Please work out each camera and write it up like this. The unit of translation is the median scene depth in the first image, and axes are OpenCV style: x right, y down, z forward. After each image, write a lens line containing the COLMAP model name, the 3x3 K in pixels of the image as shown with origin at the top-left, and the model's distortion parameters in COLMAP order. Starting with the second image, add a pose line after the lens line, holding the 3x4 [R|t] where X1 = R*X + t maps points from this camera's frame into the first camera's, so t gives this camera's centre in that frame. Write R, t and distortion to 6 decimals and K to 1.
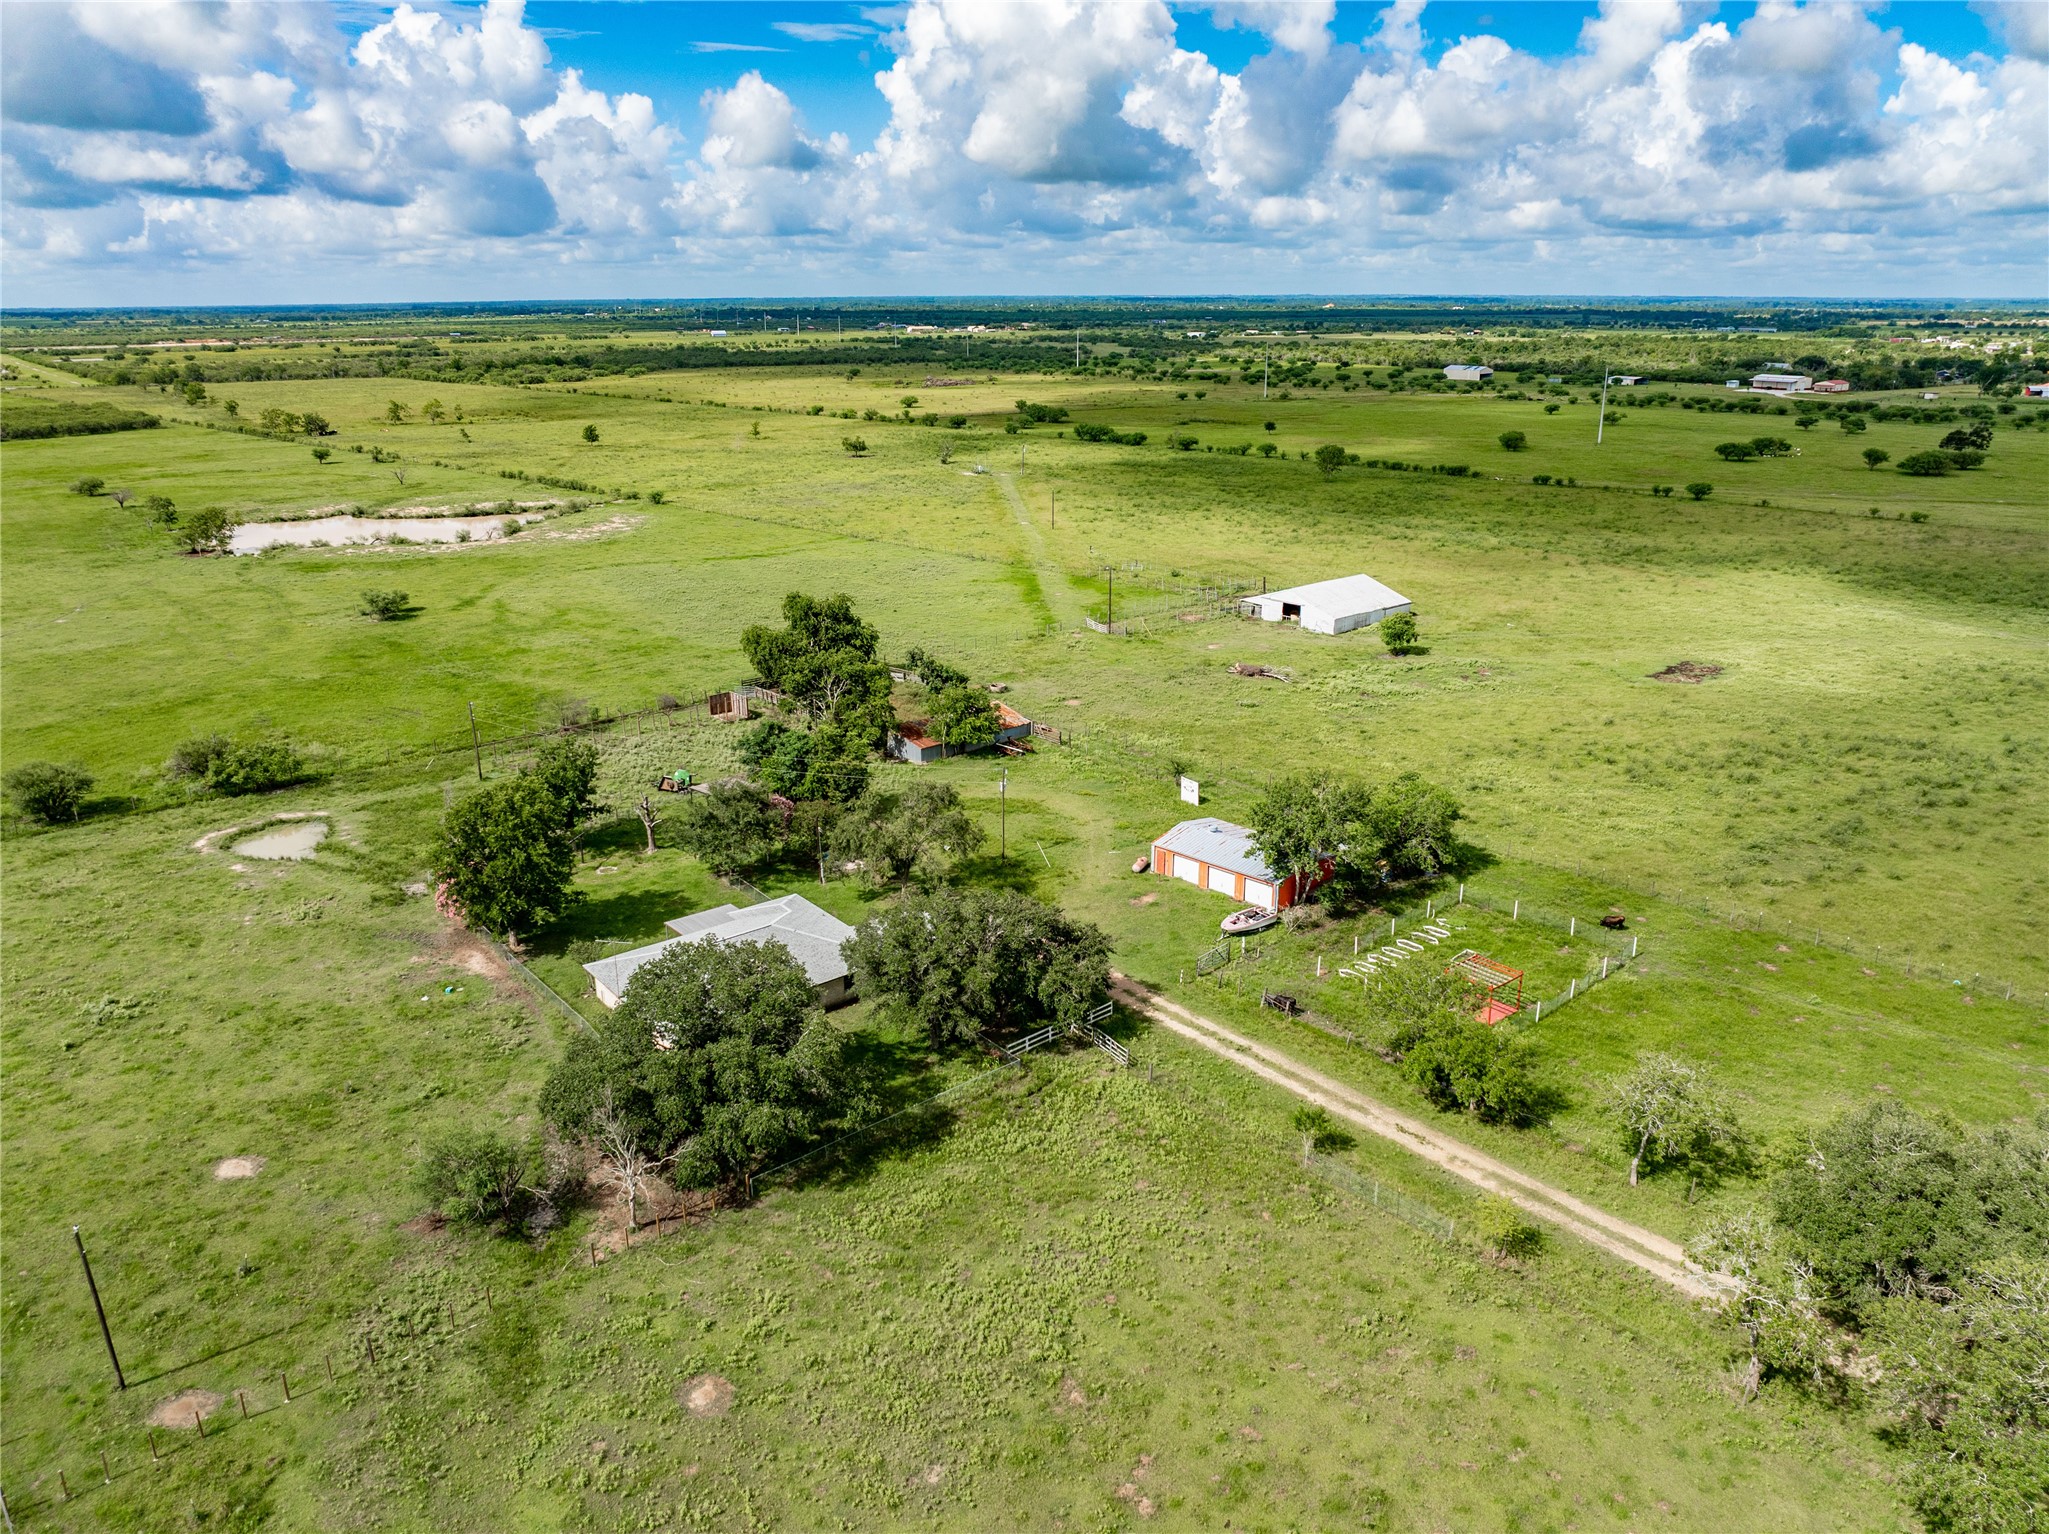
lens RADIAL K [[1438.8, 0, 1033.0], [0, 1438.8, 769.1], [0, 0, 1]] dist [-0.041838, 0.008771]
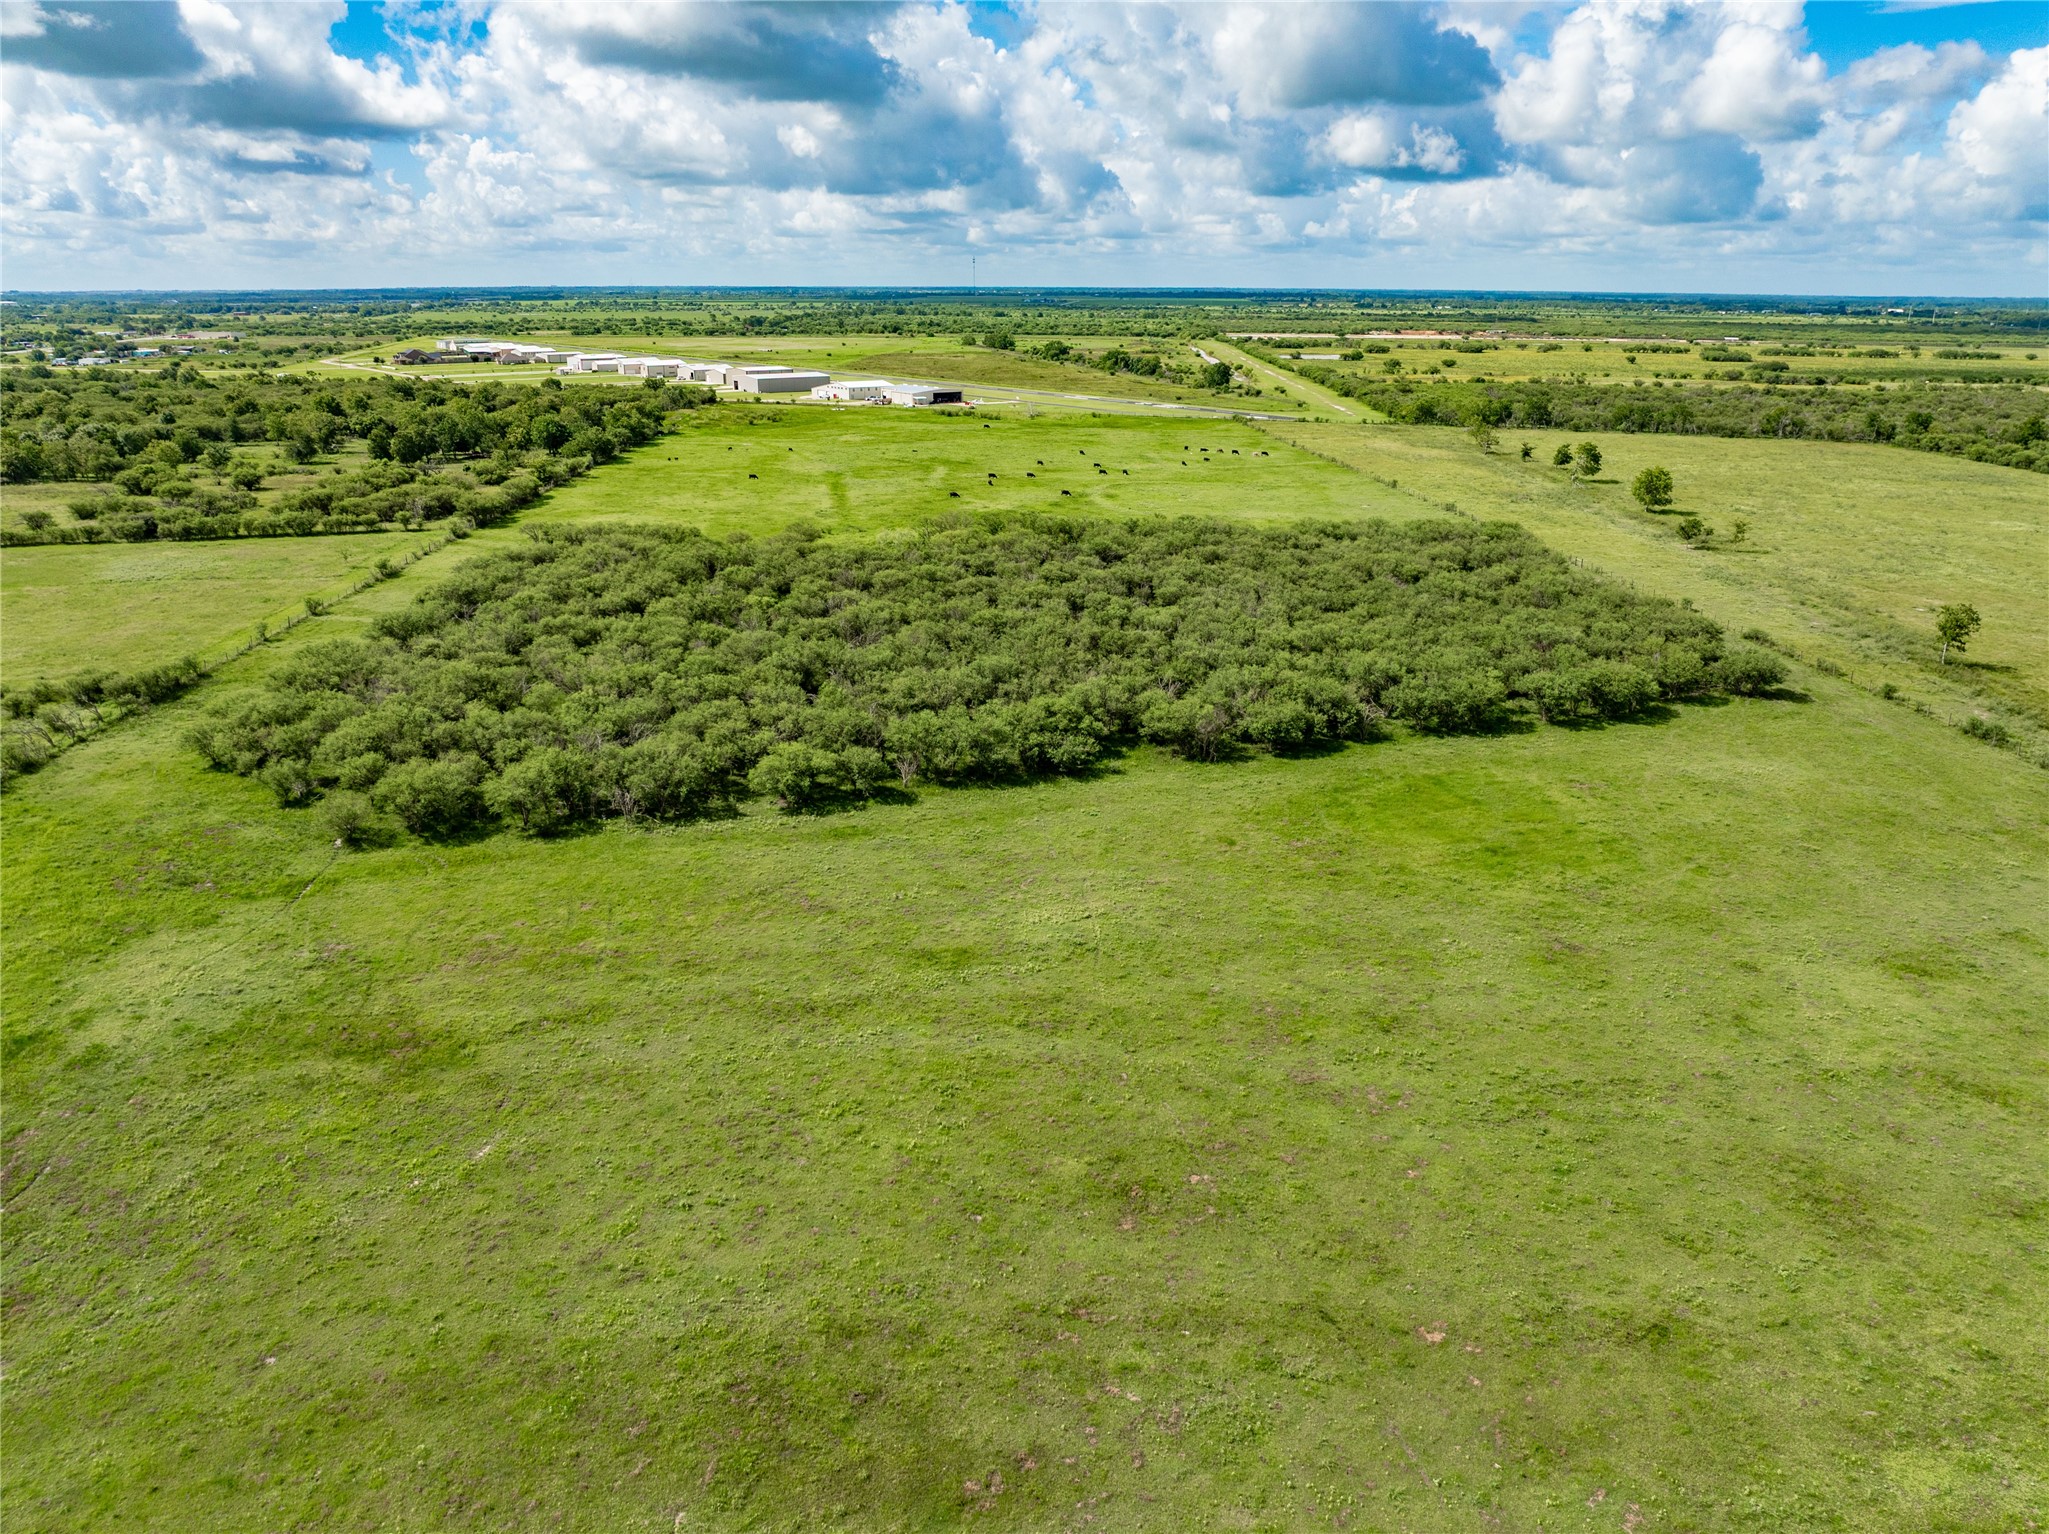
lens RADIAL K [[1423.6, 0, 1024.5], [0, 1423.6, 767.0], [0, 0, 1]] dist [-0.038213, 0.005370]
pose [[0.749805, 0.218460, -0.624554, -0.393663], [-0.213223, 0.973344, 0.084478, -0.156982], [0.626362, 0.069827, 0.776399, 0.474905]]
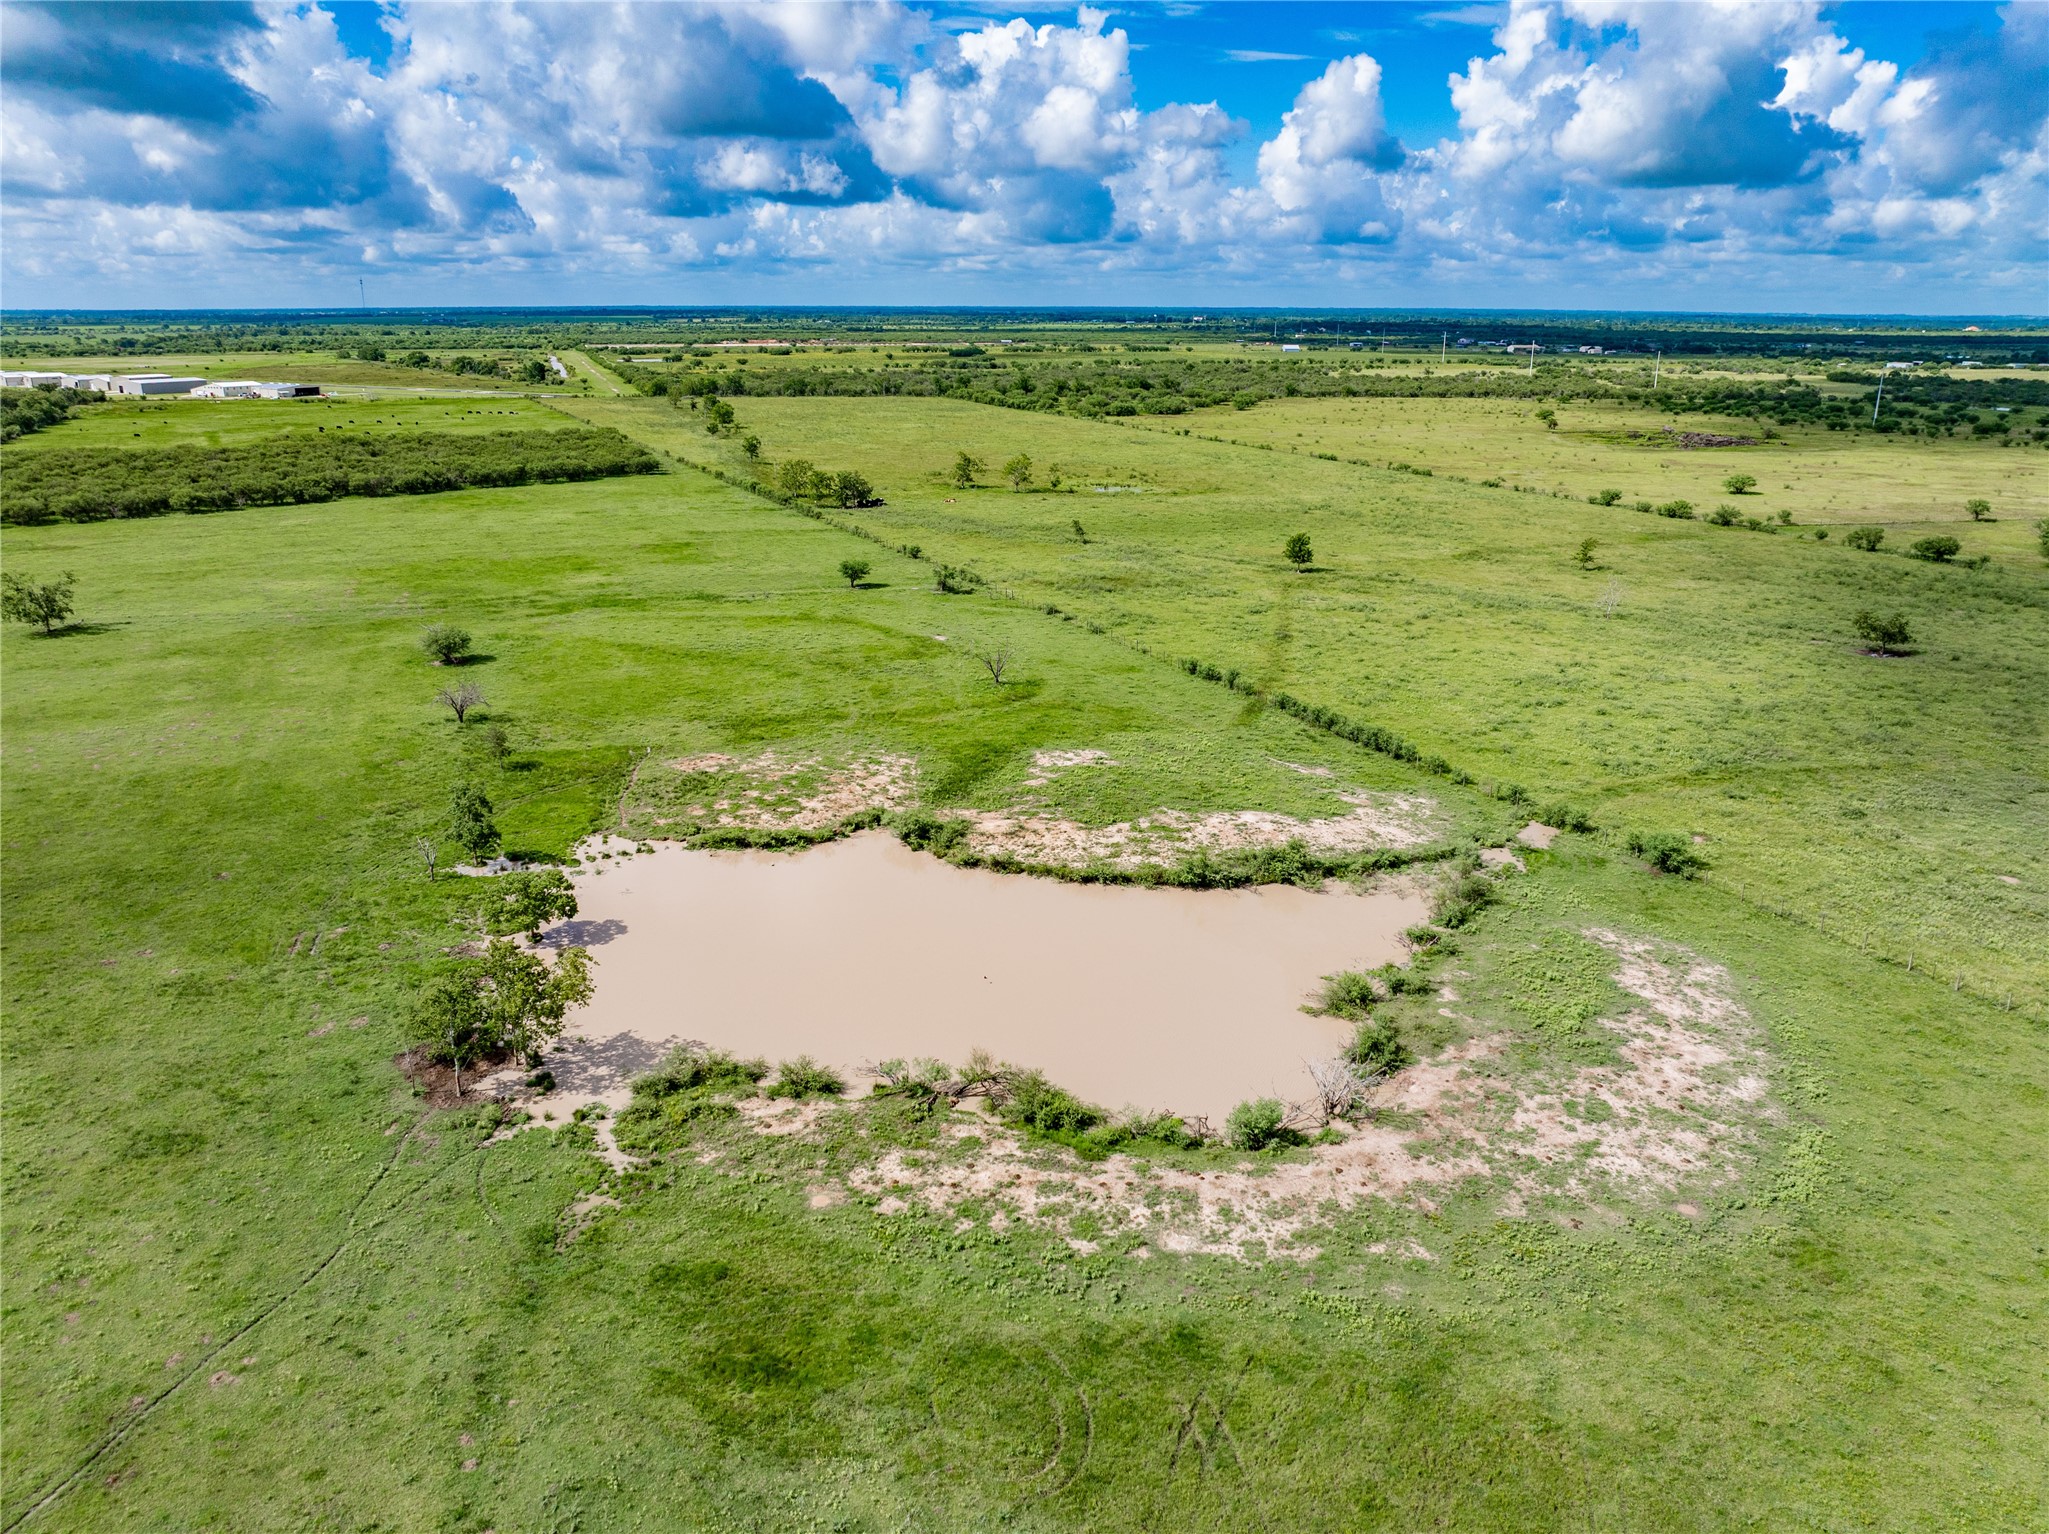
lens RADIAL K [[1423.6, 0, 1024.5], [0, 1423.6, 767.0], [0, 0, 1]] dist [-0.038213, 0.005370]
pose [[0.940495, 0.111892, -0.320858, -0.136415], [-0.113374, 0.993452, 0.014123, -0.089011], [0.320337, 0.023095, 0.947022, 0.269730]]
